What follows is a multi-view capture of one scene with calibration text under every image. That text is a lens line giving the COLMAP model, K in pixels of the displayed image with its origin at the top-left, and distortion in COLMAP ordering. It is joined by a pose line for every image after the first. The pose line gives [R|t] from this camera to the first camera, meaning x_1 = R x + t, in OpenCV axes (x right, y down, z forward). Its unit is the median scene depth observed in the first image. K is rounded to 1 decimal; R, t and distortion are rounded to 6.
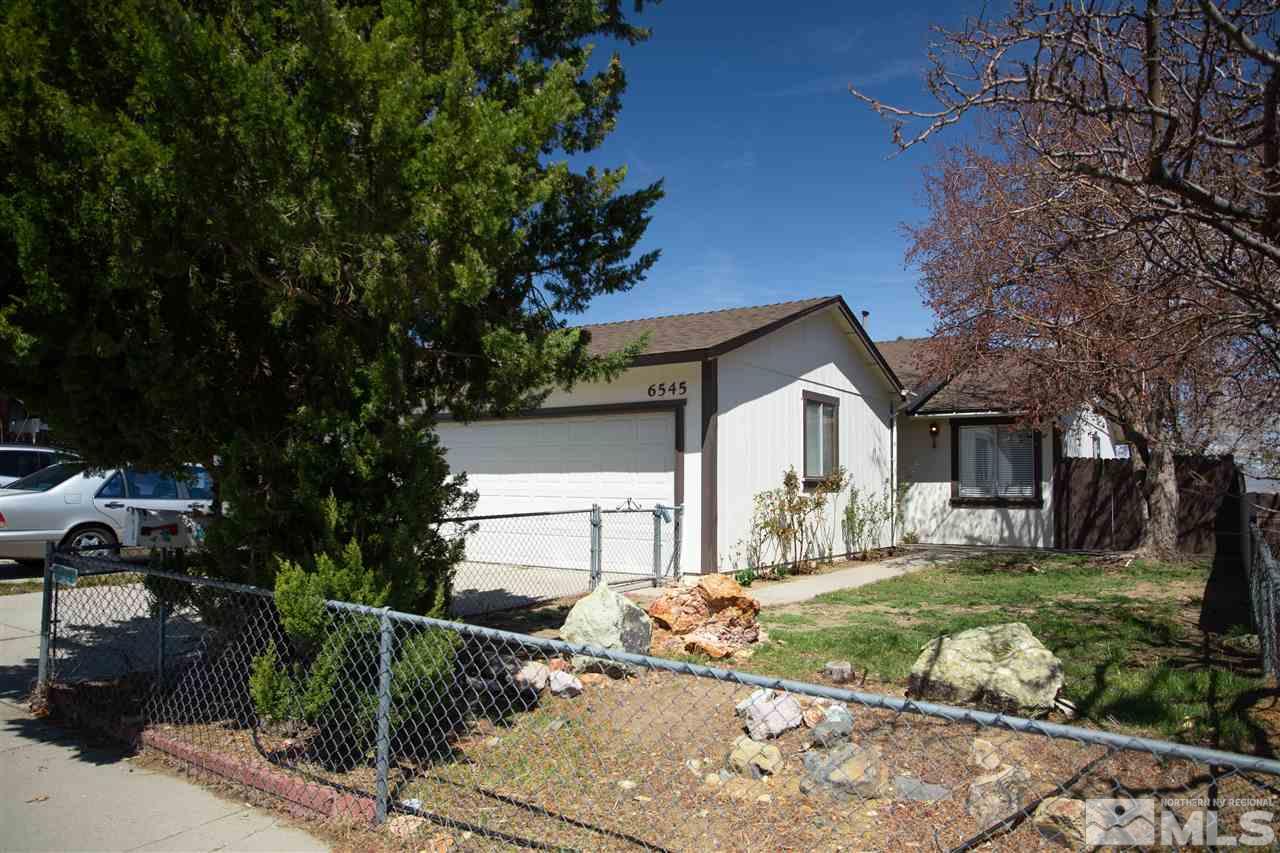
lens RADIAL K [[885.0, 0, 640.0], [0, 885.0, 426.5], [0, 0, 1]] dist [-0.032395, -0.000413]
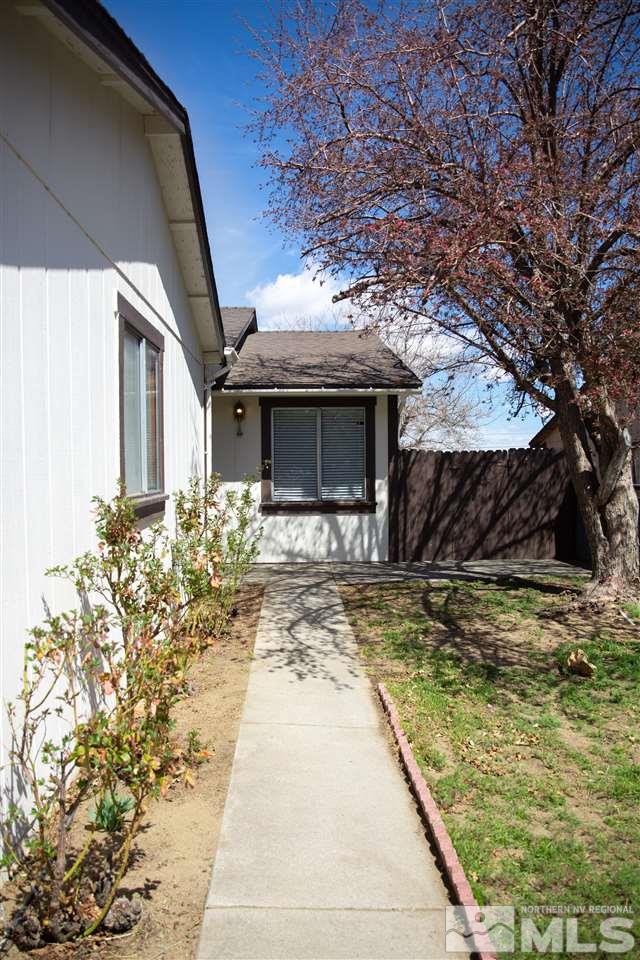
lens RADIAL K [[663.8, 0, 320.0], [0, 663.8, 480.0], [0, 0, 1]] dist [-0.032395, -0.000413]
pose [[0.808552, -0.031865, 0.587562, 0.060088], [-0.021079, 0.996323, 0.083040, 0.014210], [-0.588047, -0.079527, 0.804907, 0.541503]]
